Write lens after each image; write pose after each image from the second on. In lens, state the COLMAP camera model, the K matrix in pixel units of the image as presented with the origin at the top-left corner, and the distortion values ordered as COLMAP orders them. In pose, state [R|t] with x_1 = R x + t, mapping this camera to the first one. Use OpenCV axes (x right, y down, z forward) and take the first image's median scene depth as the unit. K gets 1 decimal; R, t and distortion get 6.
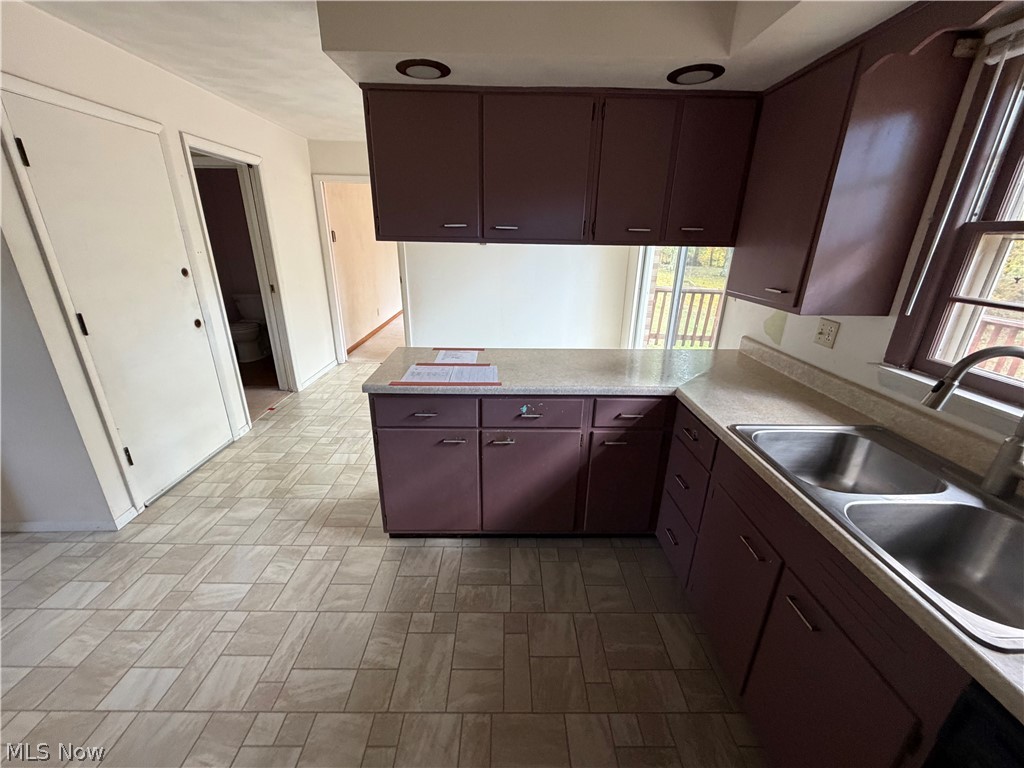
lens RADIAL K [[406.5, 0, 509.2], [0, 406.5, 380.6], [0, 0, 1]] dist [-0.004458, 0.000734]
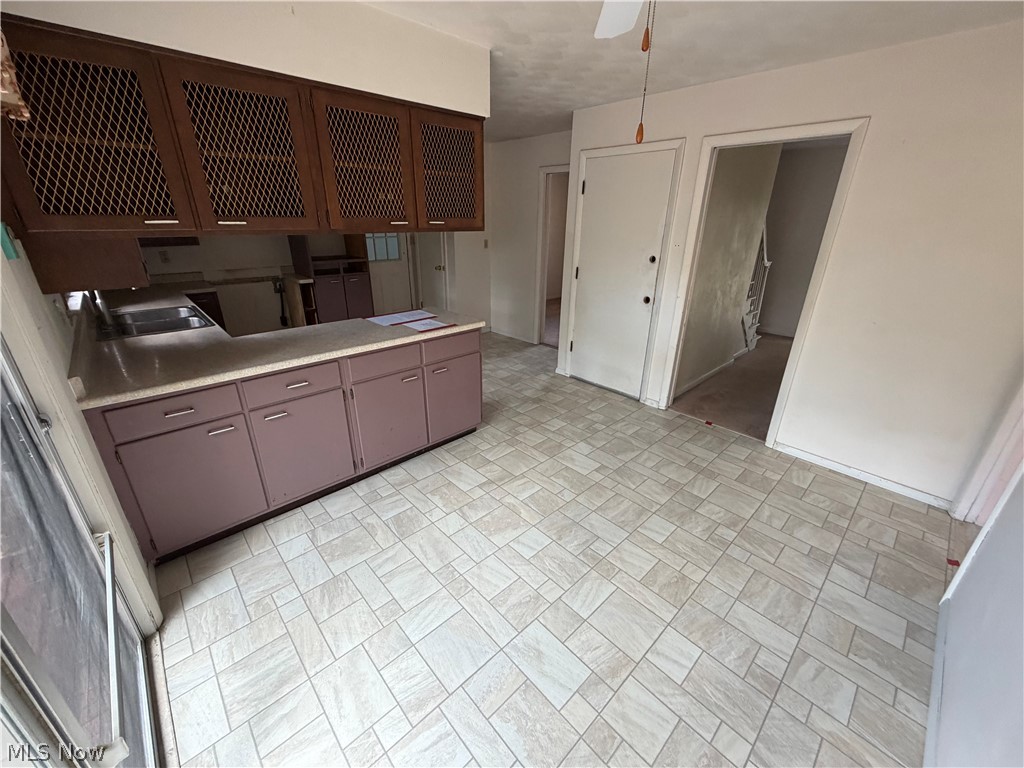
lens RADIAL K [[406.5, 0, 509.3], [0, 406.5, 382.8], [0, 0, 1]] dist [-0.004458, 0.000734]
pose [[-0.732564, 0.235763, -0.638566, 0.505788], [-0.250568, 0.778837, 0.575003, -0.680485], [0.632903, 0.581231, -0.511473, 1.853301]]
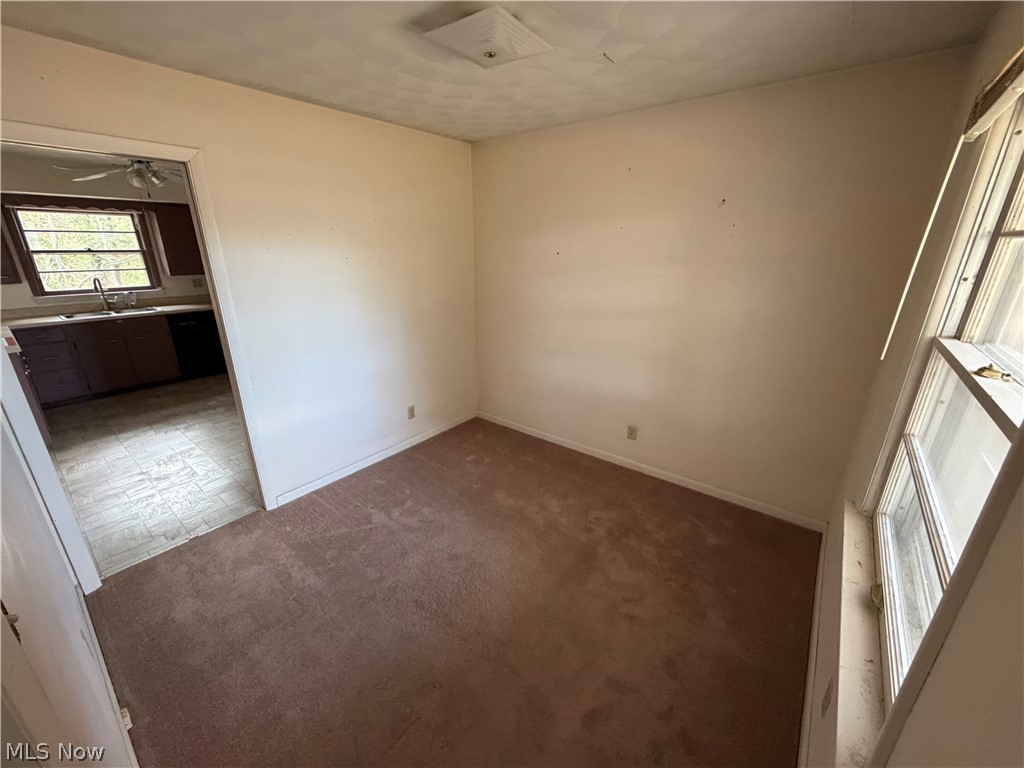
lens RADIAL K [[406.5, 0, 511.4], [0, 406.5, 384.3], [0, 0, 1]] dist [-0.004458, 0.000734]
pose [[-0.779388, -0.221814, 0.585963, -2.397488], [0.194393, 0.803471, 0.562713, -0.337388], [-0.595622, 0.552479, -0.583097, 0.655449]]
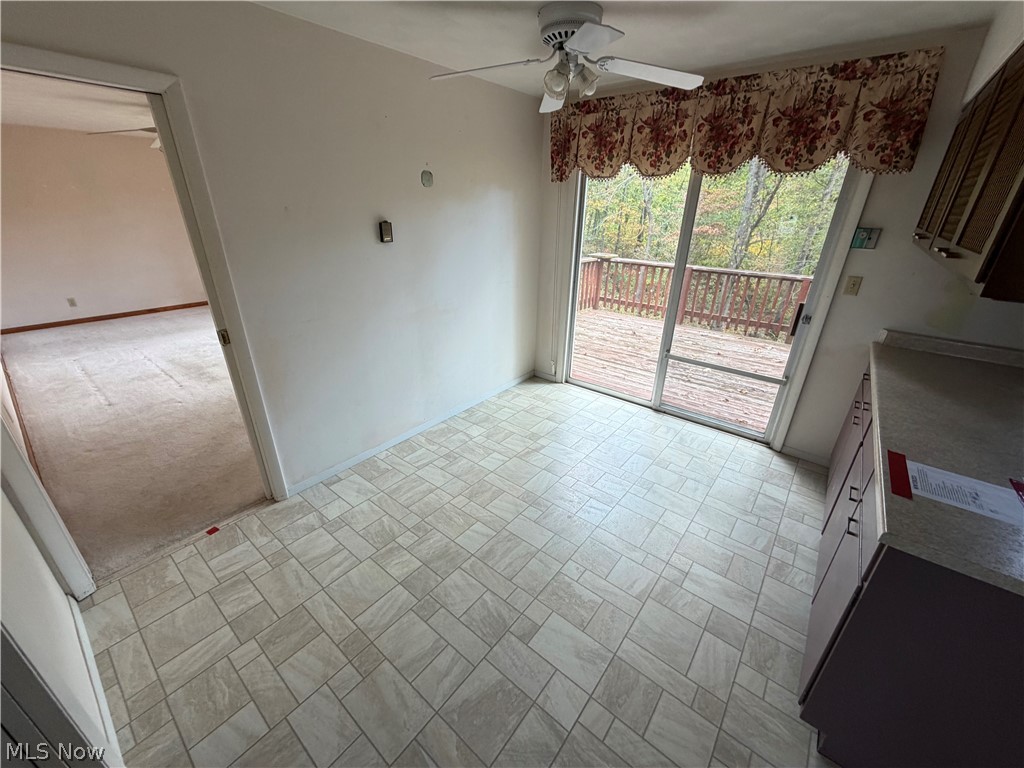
lens RADIAL K [[406.5, 0, 509.4], [0, 406.5, 386.5], [0, 0, 1]] dist [-0.004458, 0.000734]
pose [[0.633504, -0.323188, 0.703009, -0.823661], [0.255570, 0.944995, 0.204131, -0.443405], [-0.730312, 0.050351, 0.681255, 1.041888]]
